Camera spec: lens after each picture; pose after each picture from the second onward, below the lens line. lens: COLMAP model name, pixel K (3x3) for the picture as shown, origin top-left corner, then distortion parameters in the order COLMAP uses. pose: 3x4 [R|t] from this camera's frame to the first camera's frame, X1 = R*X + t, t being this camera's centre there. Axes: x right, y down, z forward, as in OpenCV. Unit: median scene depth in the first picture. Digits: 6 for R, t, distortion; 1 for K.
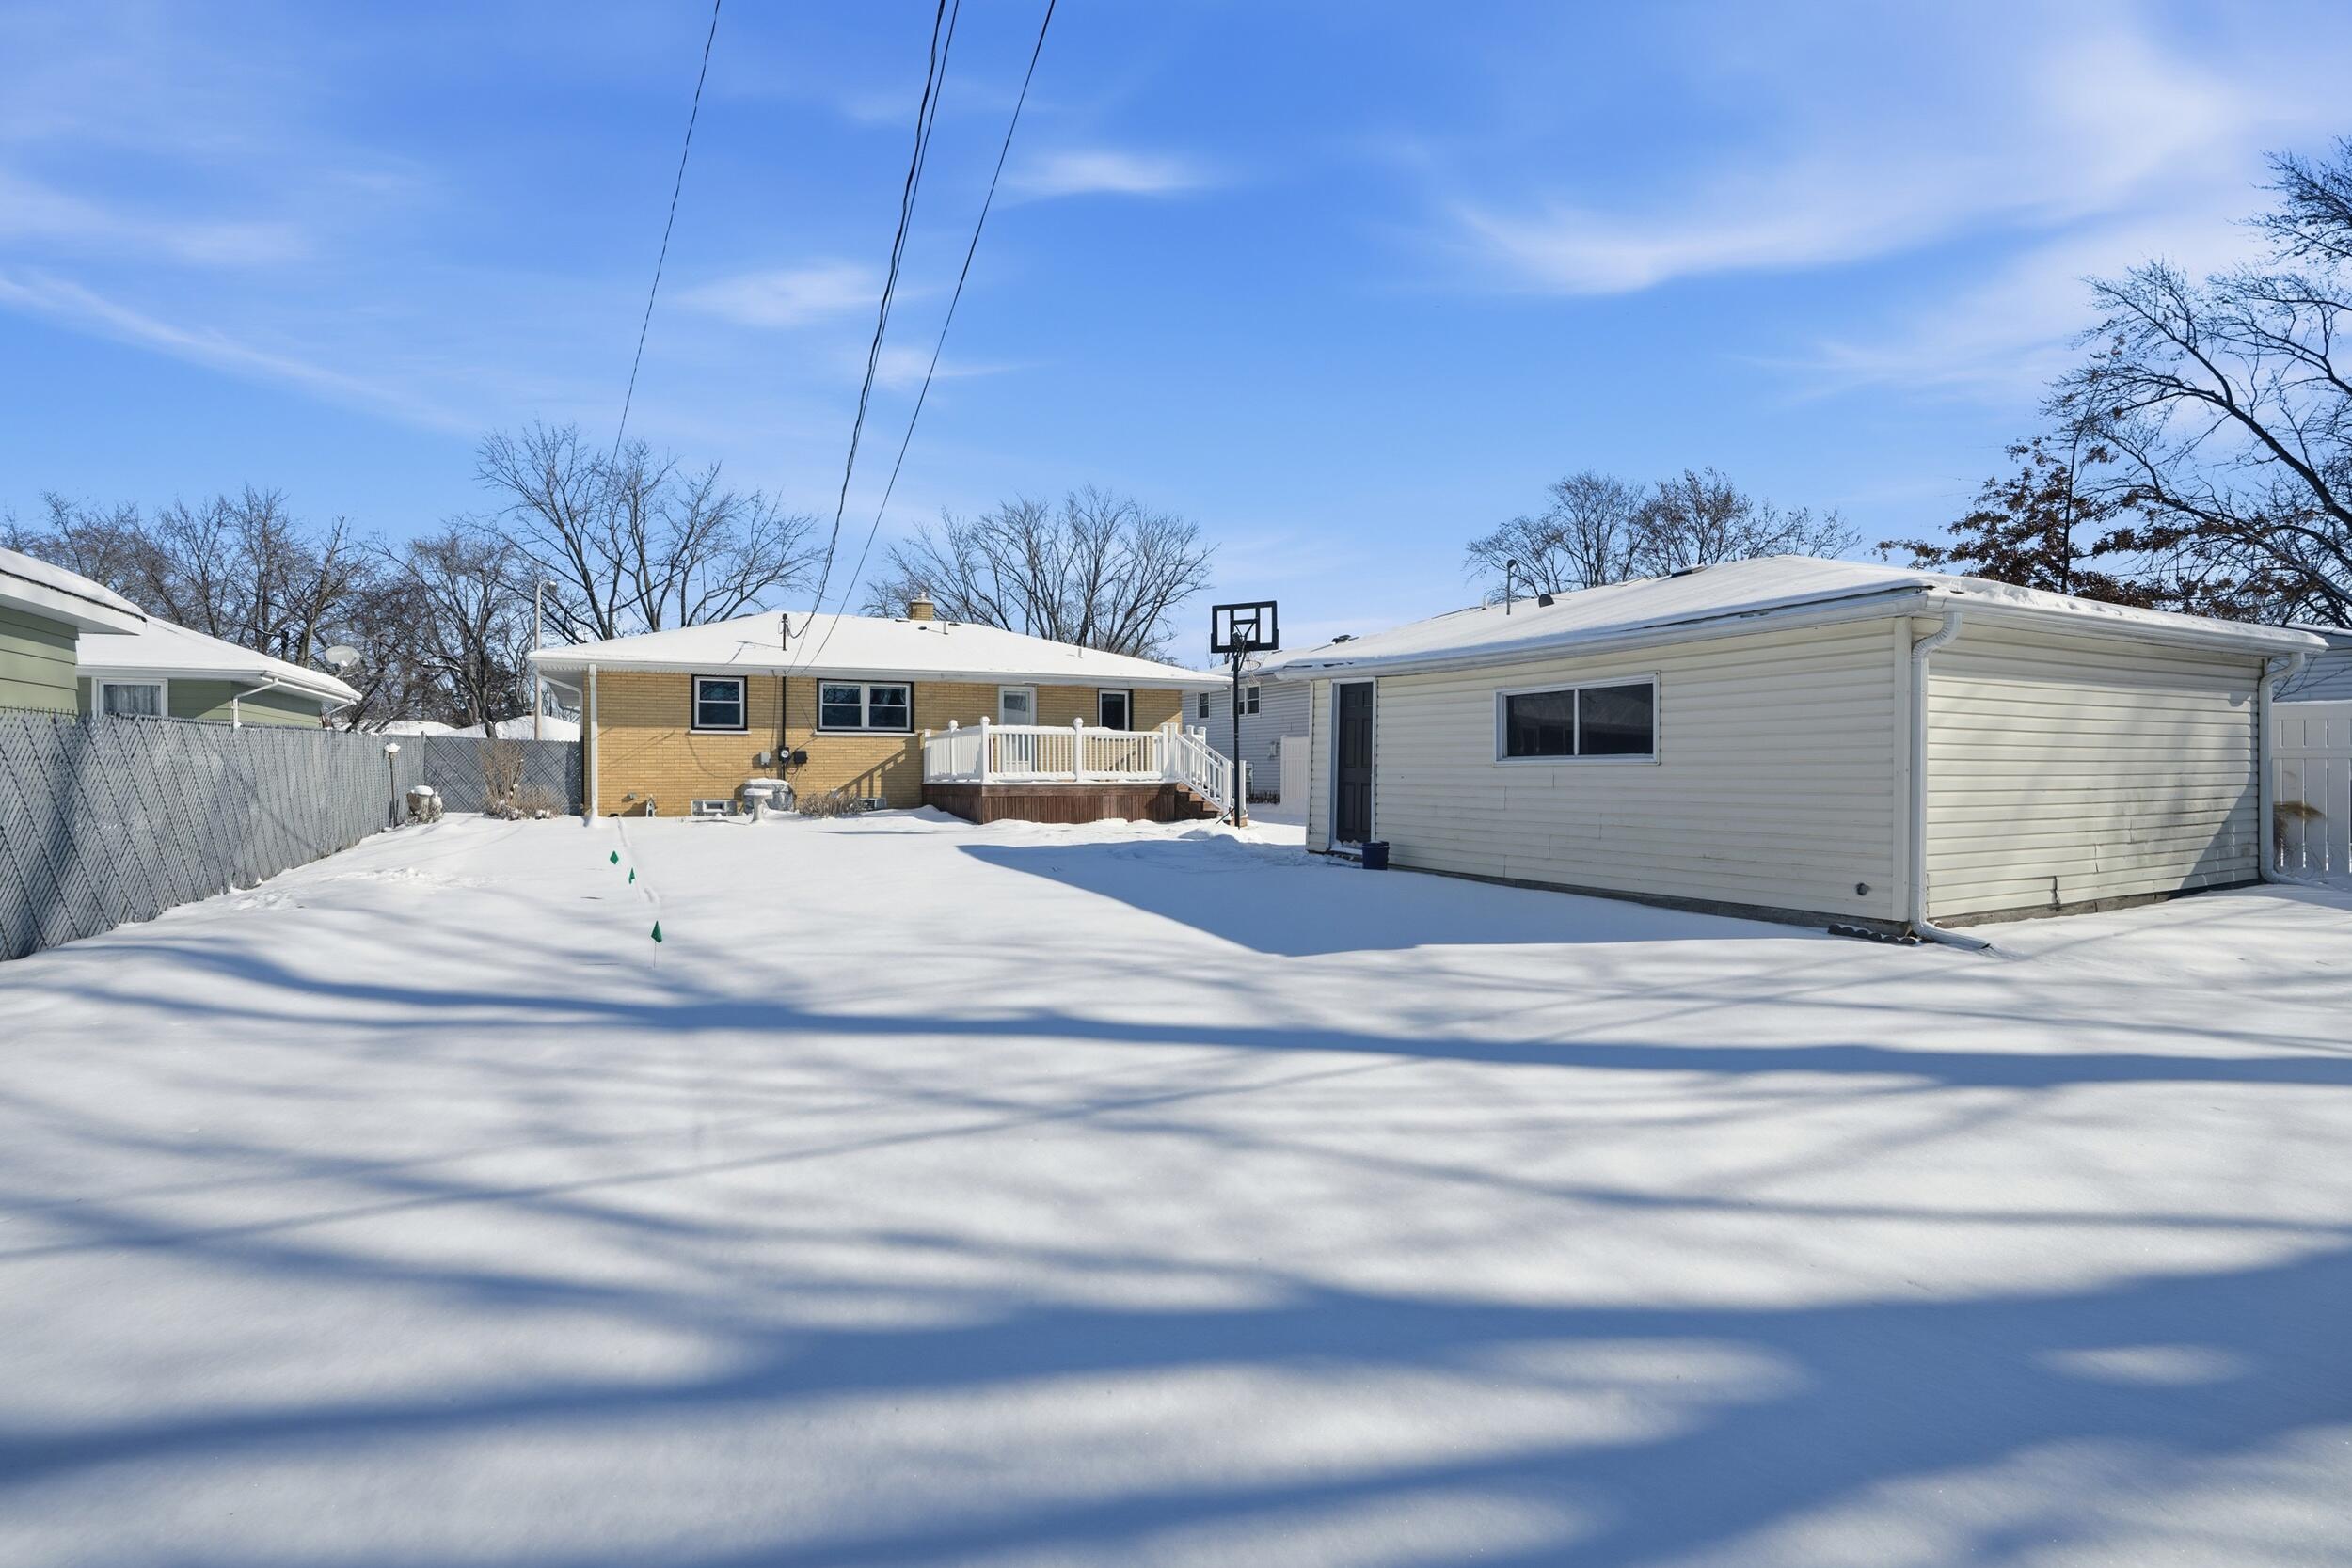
lens RADIAL K [[1101.0, 0, 1163.1], [0, 1101.0, 772.3], [0, 0, 1]] dist [-0.068455, 0.027894]
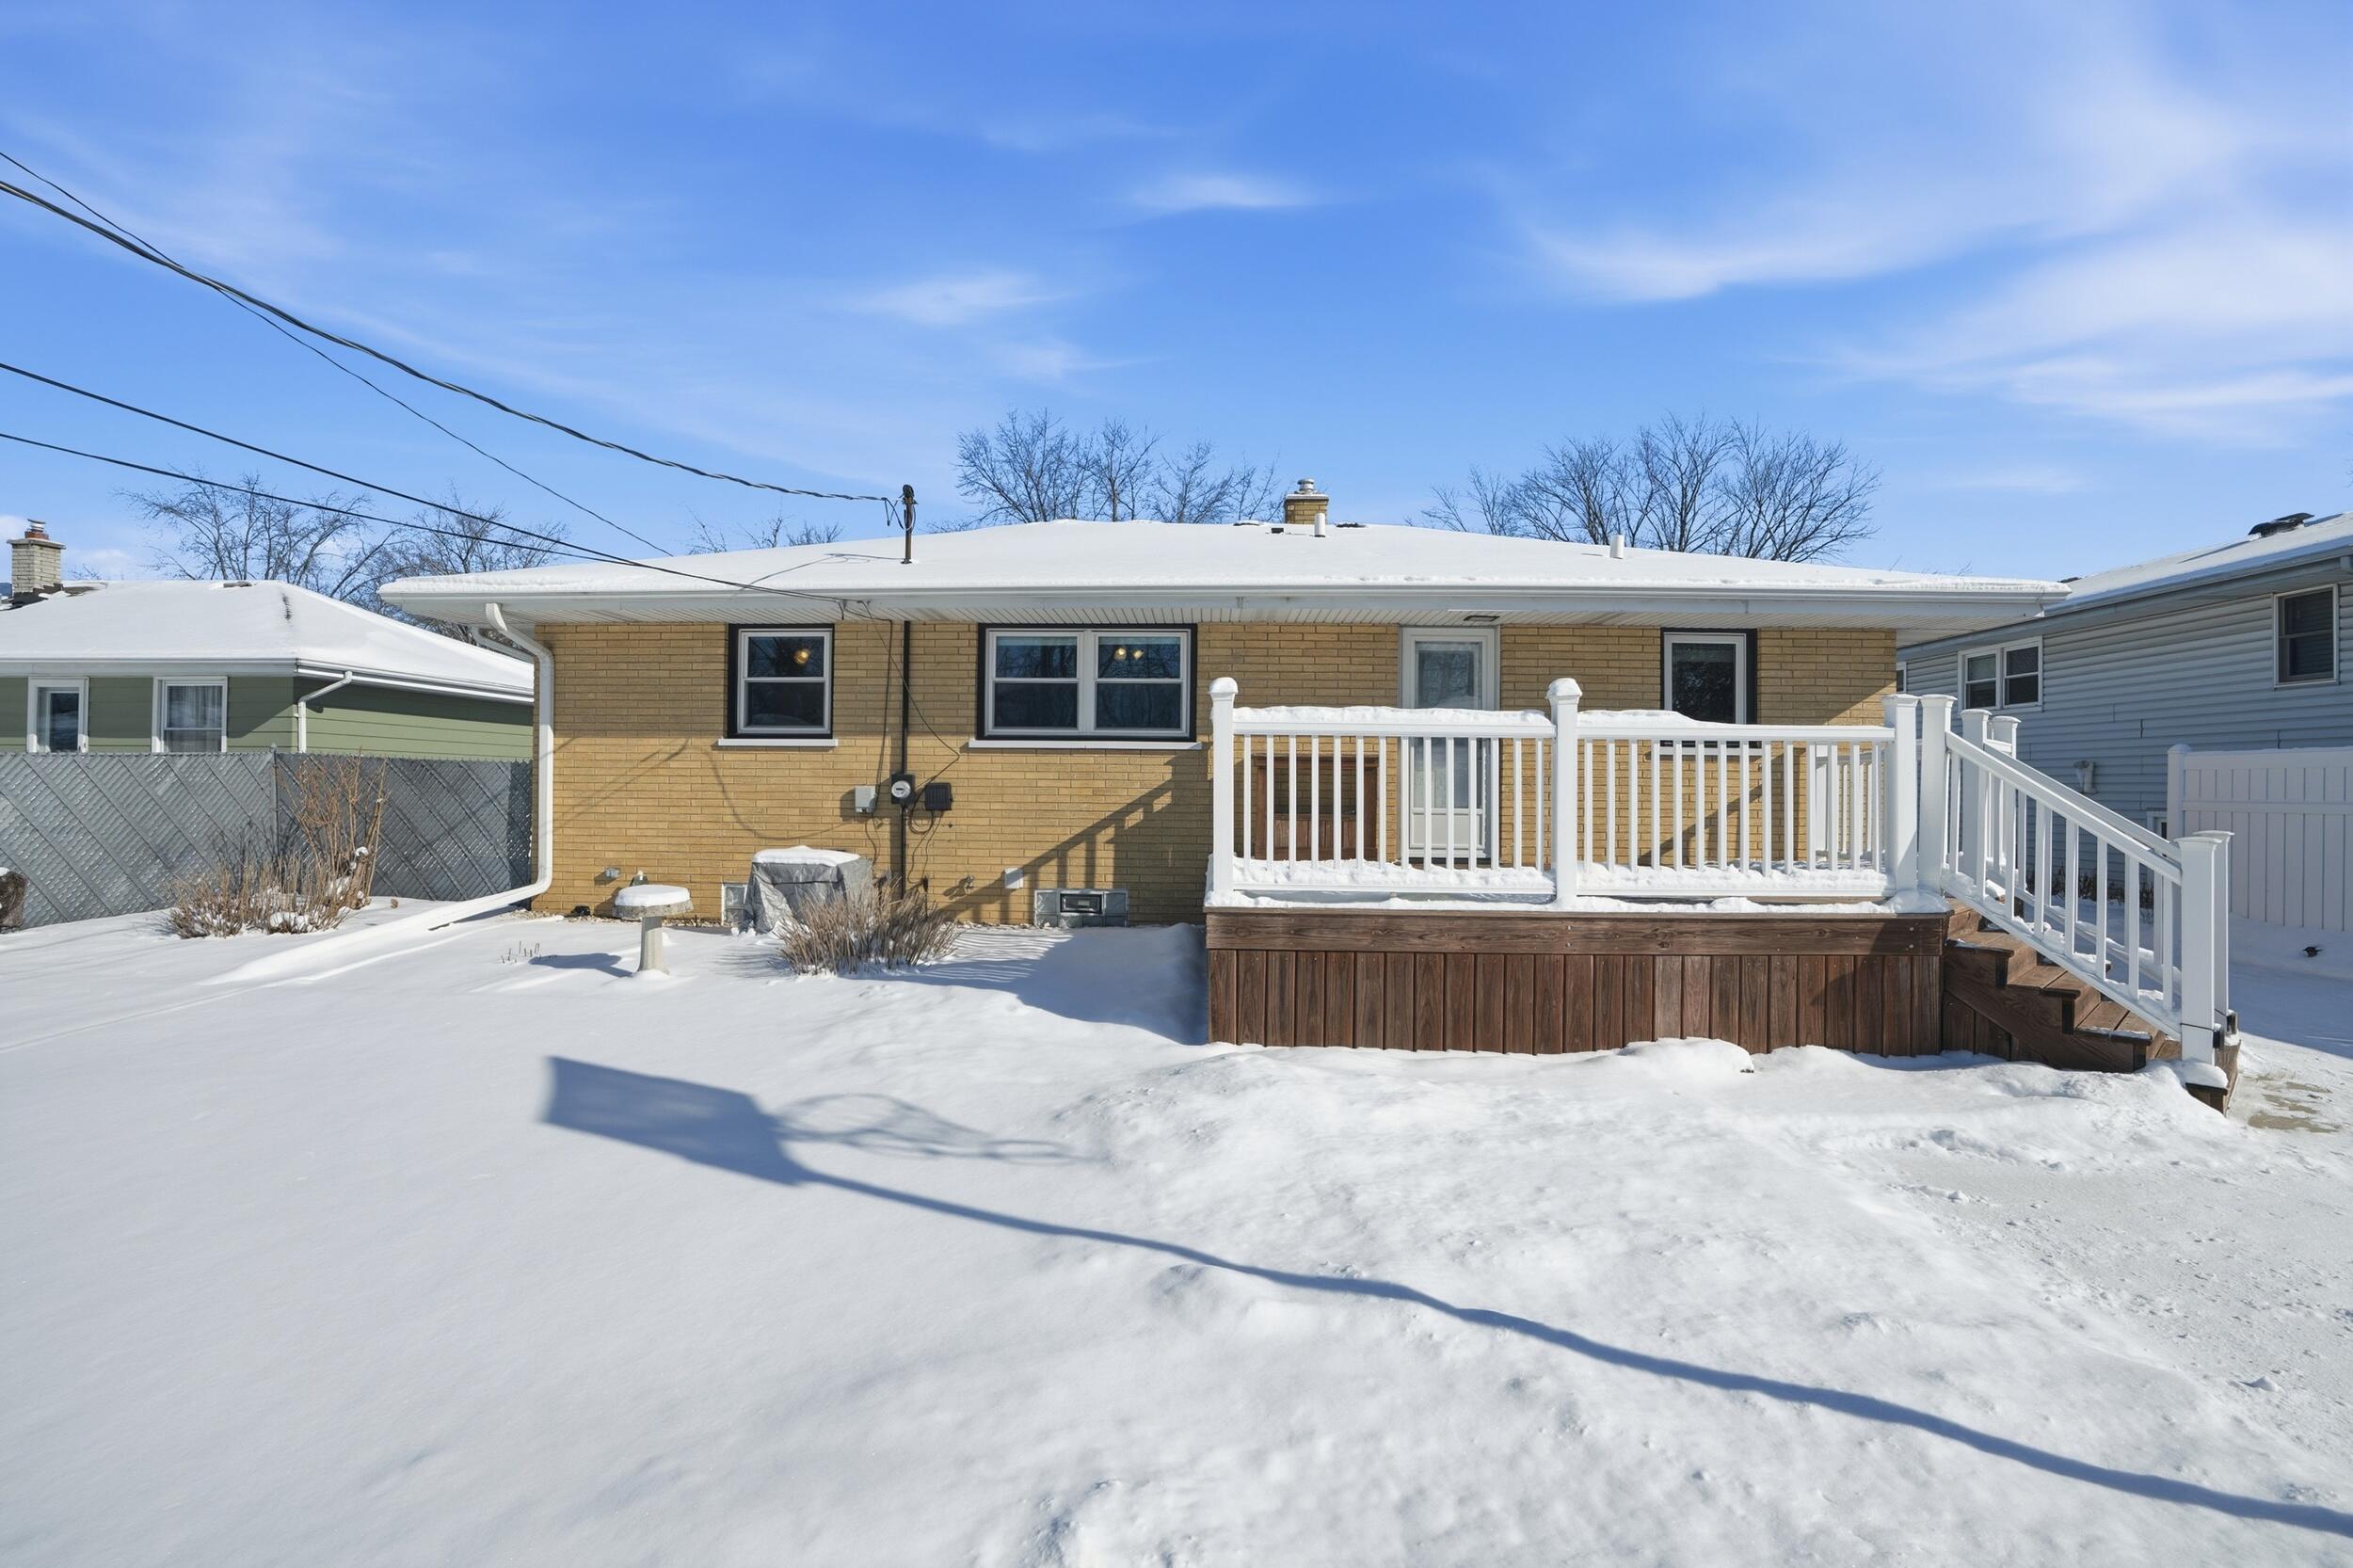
lens RADIAL K [[1101.6, 0, 1163.6], [0, 1101.6, 772.2], [0, 0, 1]] dist [-0.068455, 0.027894]
pose [[0.871657, 0.002034, -0.490112, -0.026797], [-0.011237, 0.999811, -0.015836, -0.018098], [0.489988, 0.019311, 0.871515, 0.652493]]
